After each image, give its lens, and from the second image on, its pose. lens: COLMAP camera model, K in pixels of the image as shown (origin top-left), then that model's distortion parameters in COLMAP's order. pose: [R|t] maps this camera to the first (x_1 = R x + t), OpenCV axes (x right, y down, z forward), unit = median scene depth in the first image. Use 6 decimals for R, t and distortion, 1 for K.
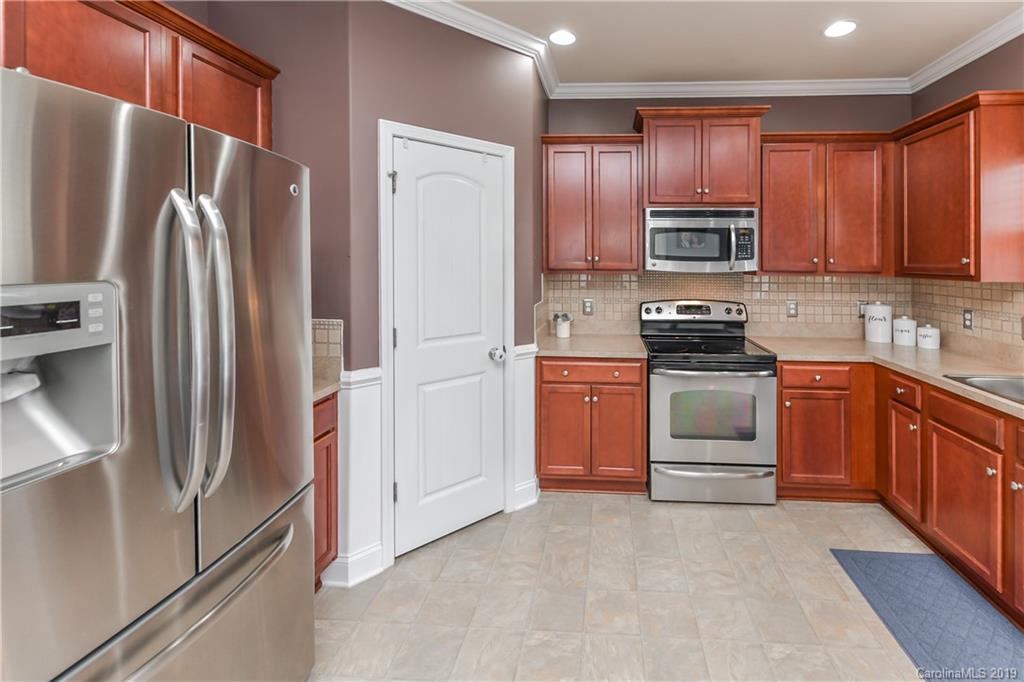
lens RADIAL K [[441.1, 0, 581.4], [0, 441.1, 266.8], [0, 0, 1]] dist [0.010031, -0.000614]
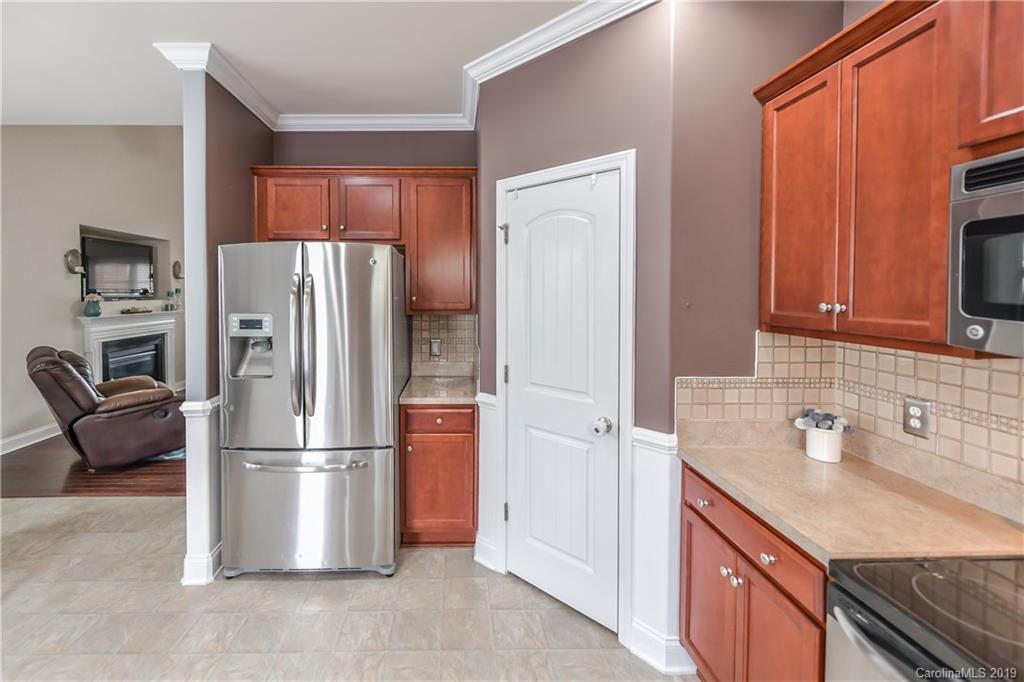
lens RADIAL K [[415.8, 0, 460.1], [0, 415.8, 303.7], [0, 0, 1]] dist [0.008896, -0.003320]
pose [[0.066650, 0.022530, -0.997522, 0.499390], [-0.011716, 0.999694, 0.021796, -0.030386], [0.997708, 0.010235, 0.066893, 0.663833]]
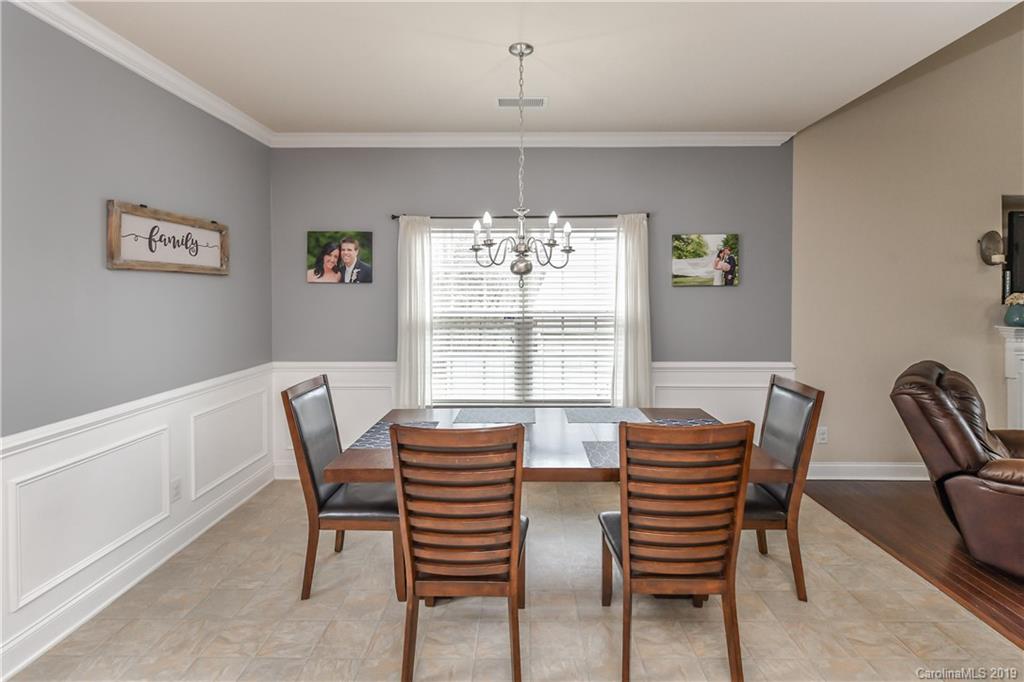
lens RADIAL K [[484.4, 0, 531.0], [0, 484.4, 293.9], [0, 0, 1]] dist [0.003002, 0.000122]
pose [[-0.998476, -0.005222, -0.054945, 0.088307], [-0.006220, 0.999818, 0.018011, -0.029884], [0.054841, 0.018326, -0.998327, 0.547670]]
